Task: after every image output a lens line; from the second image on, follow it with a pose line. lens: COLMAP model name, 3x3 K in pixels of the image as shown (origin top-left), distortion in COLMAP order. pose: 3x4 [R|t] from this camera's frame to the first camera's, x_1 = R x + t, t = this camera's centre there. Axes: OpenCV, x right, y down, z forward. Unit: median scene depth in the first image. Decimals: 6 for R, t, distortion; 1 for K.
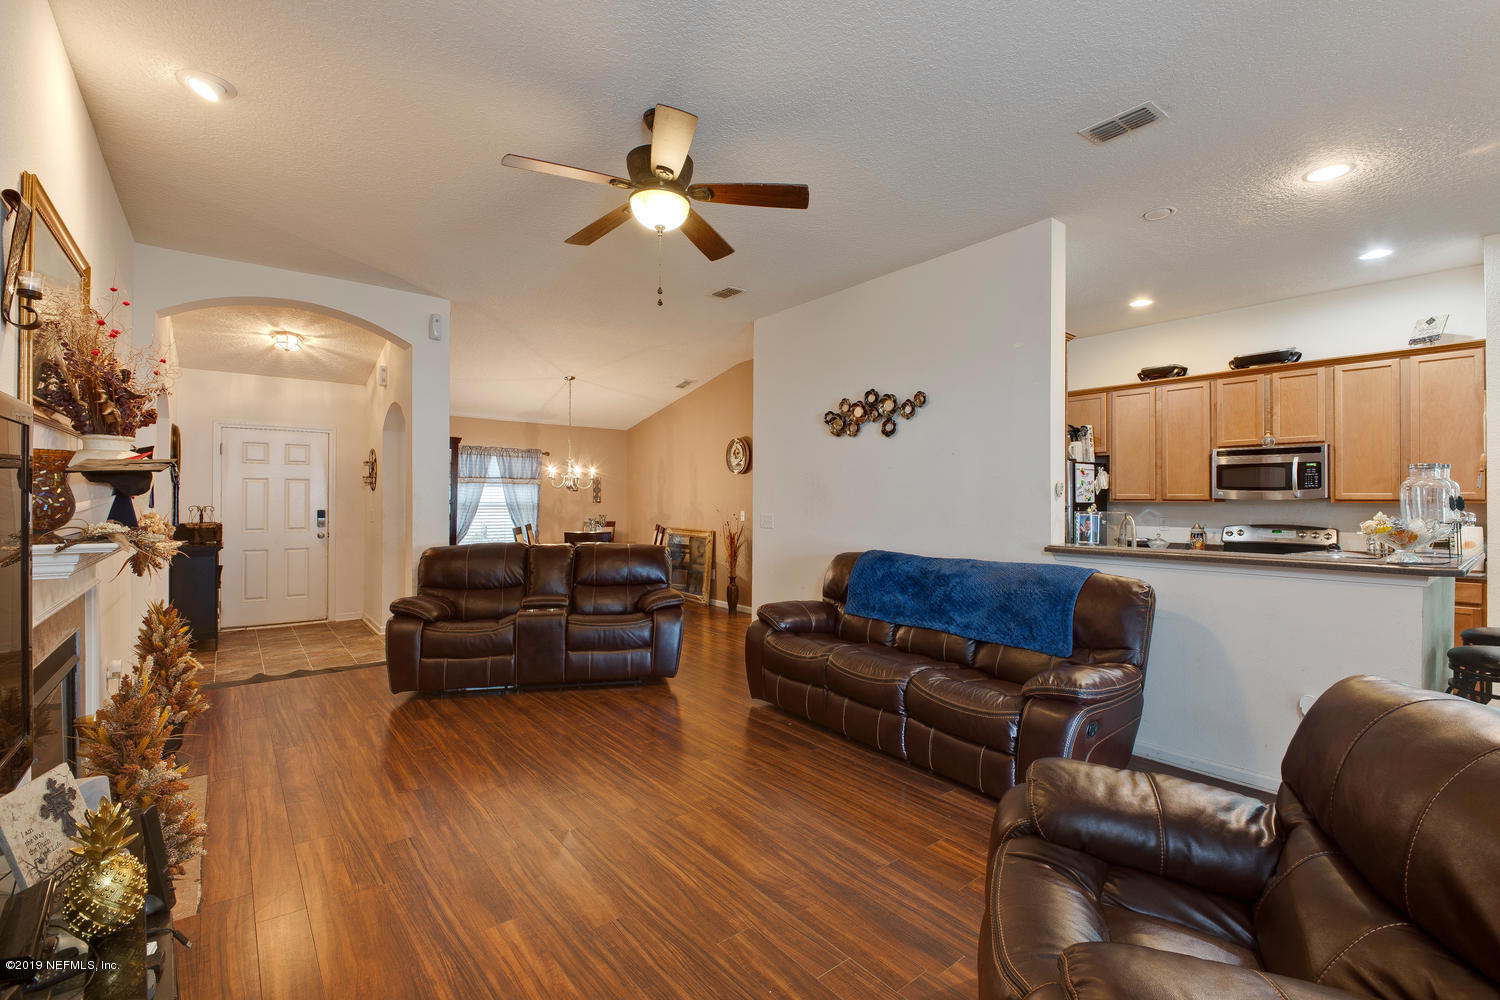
lens RADIAL K [[684.3, 0, 744.2], [0, 684.3, 501.2], [0, 0, 1]] dist [0.021612, -0.007656]
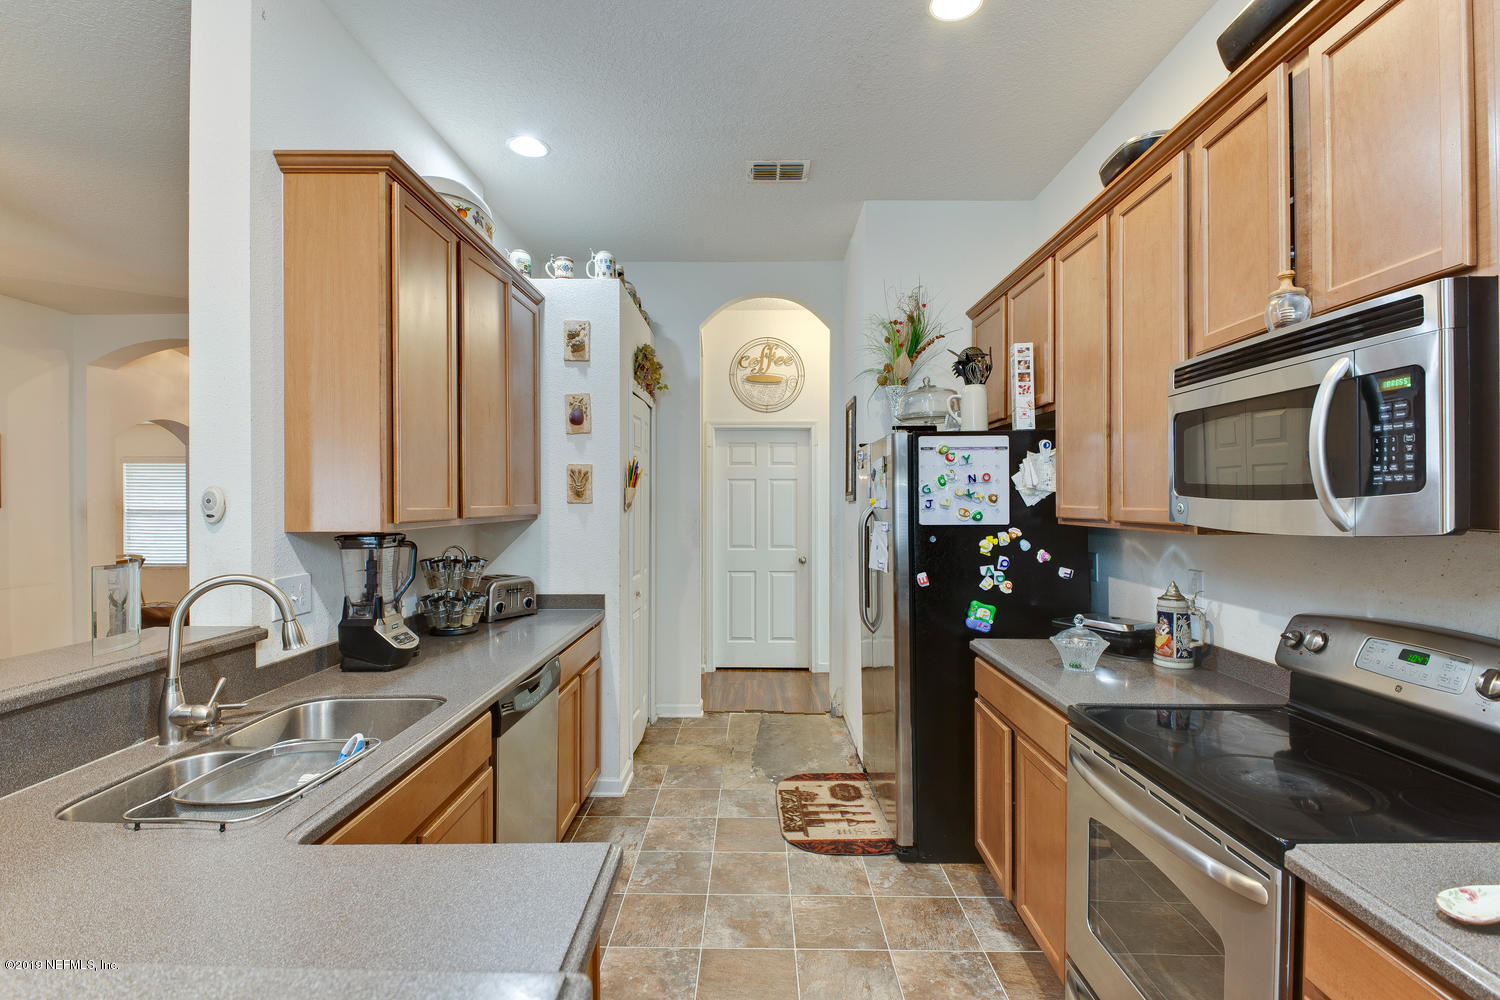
lens RADIAL K [[684.3, 0, 739.1], [0, 684.3, 502.1], [0, 0, 1]] dist [0.021612, -0.007656]
pose [[0.767200, 0.001228, -0.641407, 0.739699], [-0.000015, 0.999998, 0.001897, -0.014607], [0.641408, -0.001446, 0.767199, 0.643489]]
